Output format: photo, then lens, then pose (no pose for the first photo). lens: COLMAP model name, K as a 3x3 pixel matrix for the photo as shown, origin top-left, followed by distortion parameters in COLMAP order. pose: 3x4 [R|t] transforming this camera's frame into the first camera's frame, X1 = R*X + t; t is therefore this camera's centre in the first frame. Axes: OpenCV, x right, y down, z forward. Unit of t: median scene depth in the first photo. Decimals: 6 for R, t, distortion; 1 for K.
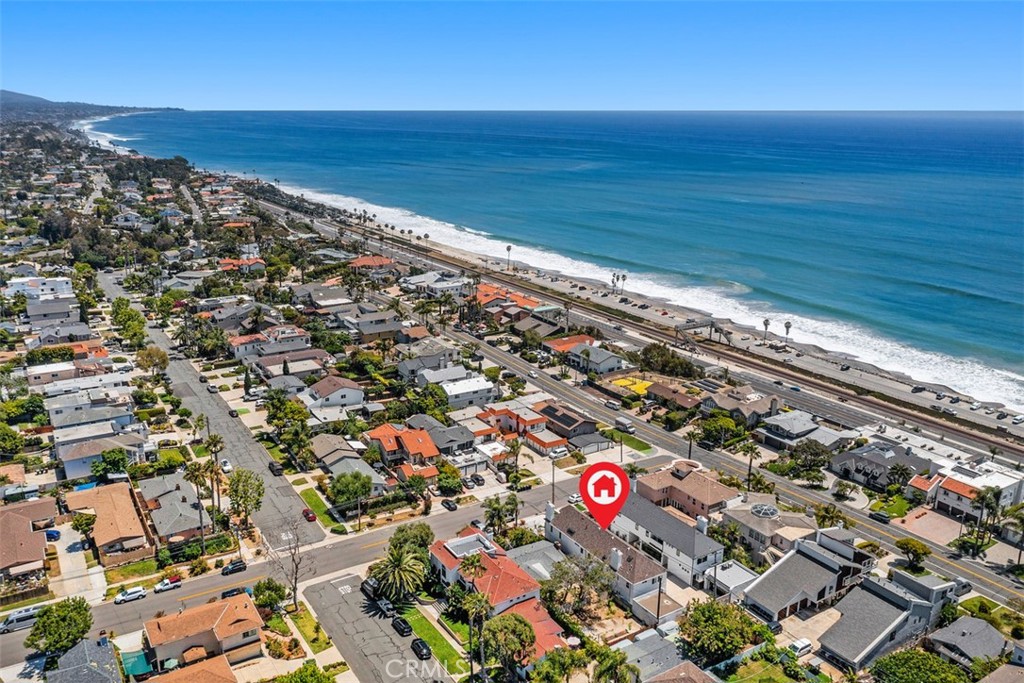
lens RADIAL K [[802.2, 0, 505.8], [0, 802.2, 340.9], [0, 0, 1]] dist [-0.009238, 0.001622]
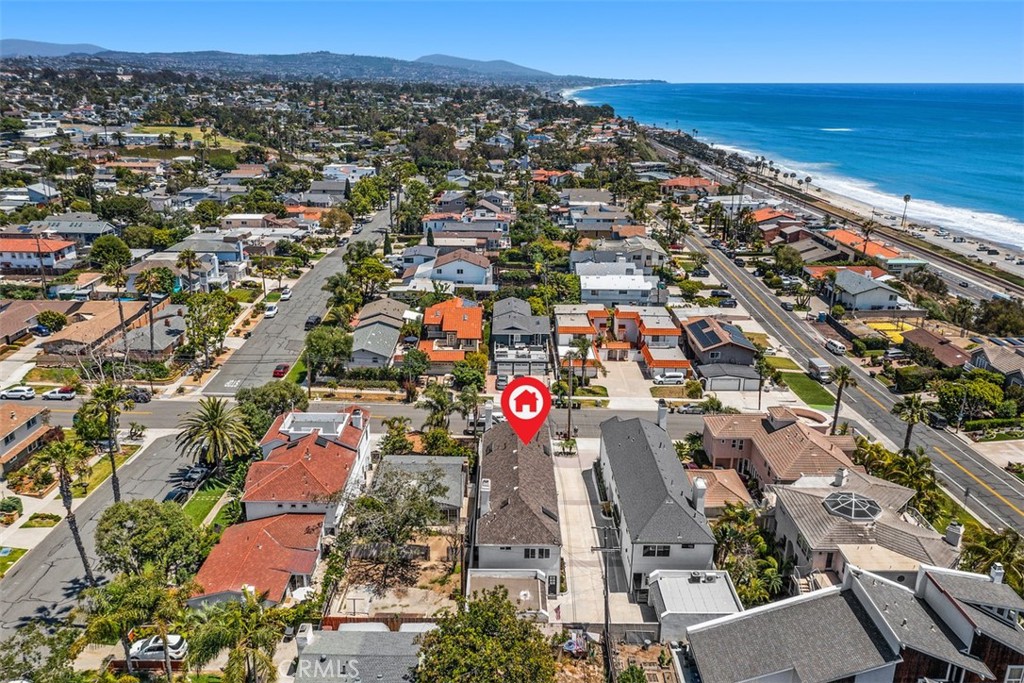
lens RADIAL K [[813.6, 0, 508.1], [0, 813.6, 302.0], [0, 0, 1]] dist [-0.006454, -0.003102]
pose [[0.847454, 0.137538, -0.512742, 0.224870], [-0.147391, 0.988842, 0.021641, 0.063274], [0.509997, 0.057234, 0.858270, 0.266297]]
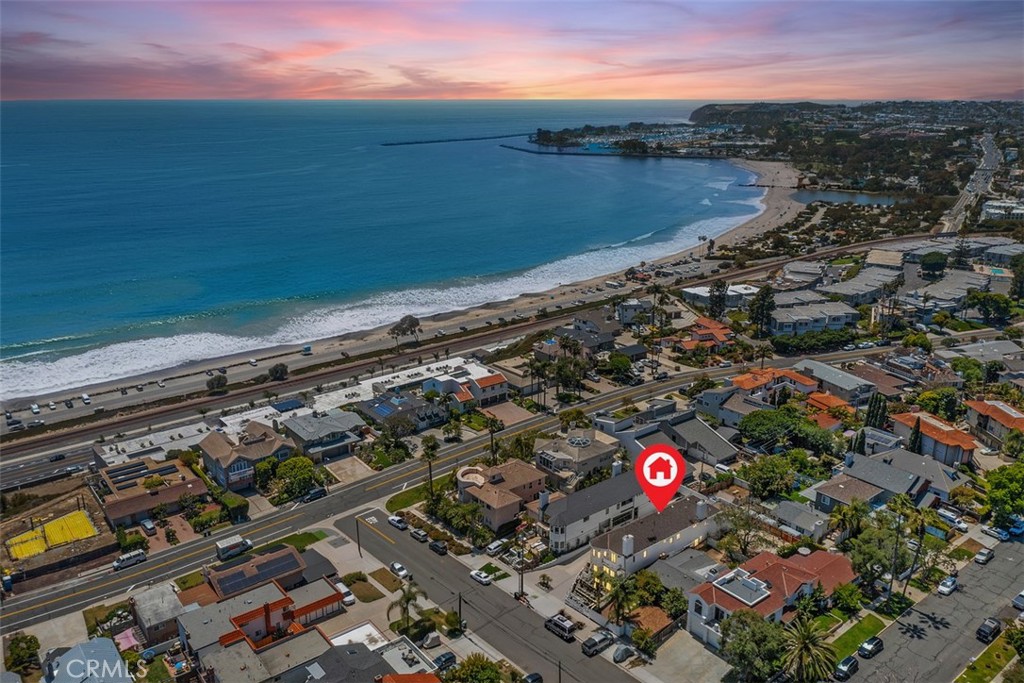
lens RADIAL K [[802.2, 0, 505.8], [0, 802.2, 340.9], [0, 0, 1]] dist [-0.009238, 0.001622]
pose [[-0.119368, -0.304572, 0.944980, -0.407467], [0.267503, 0.906723, 0.326031, -0.185143], [-0.956135, 0.291703, -0.026760, 0.636407]]
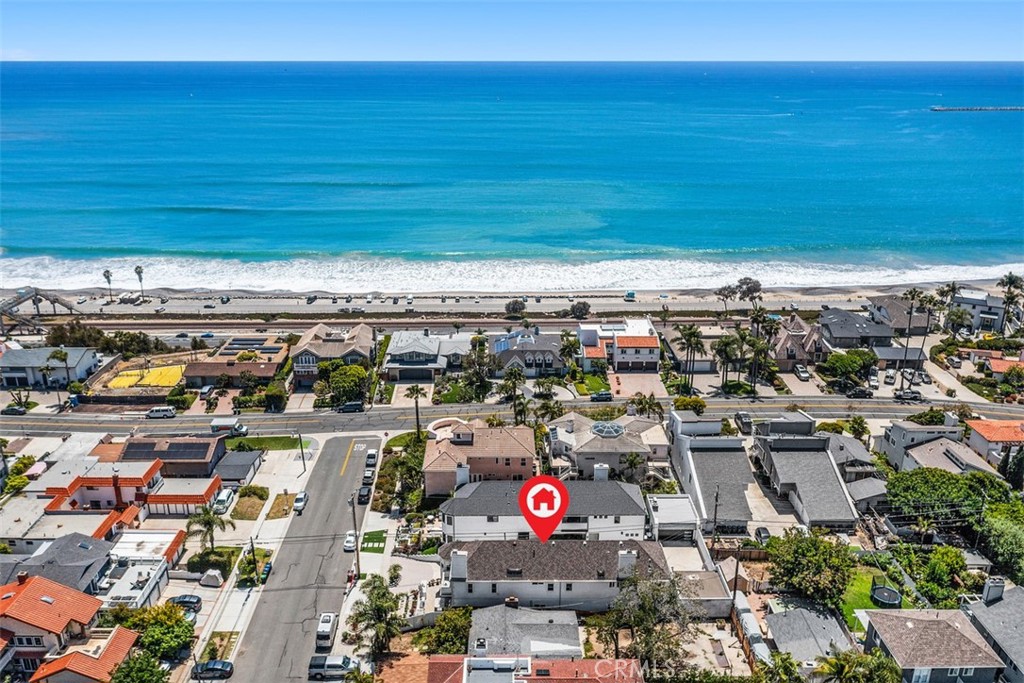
lens RADIAL K [[802.2, 0, 505.8], [0, 802.2, 340.9], [0, 0, 1]] dist [-0.009238, 0.001622]
pose [[0.521843, -0.294929, 0.800435, -0.214362], [0.237268, 0.951487, 0.195899, -0.035883], [-0.819380, 0.087689, 0.566504, 0.356991]]
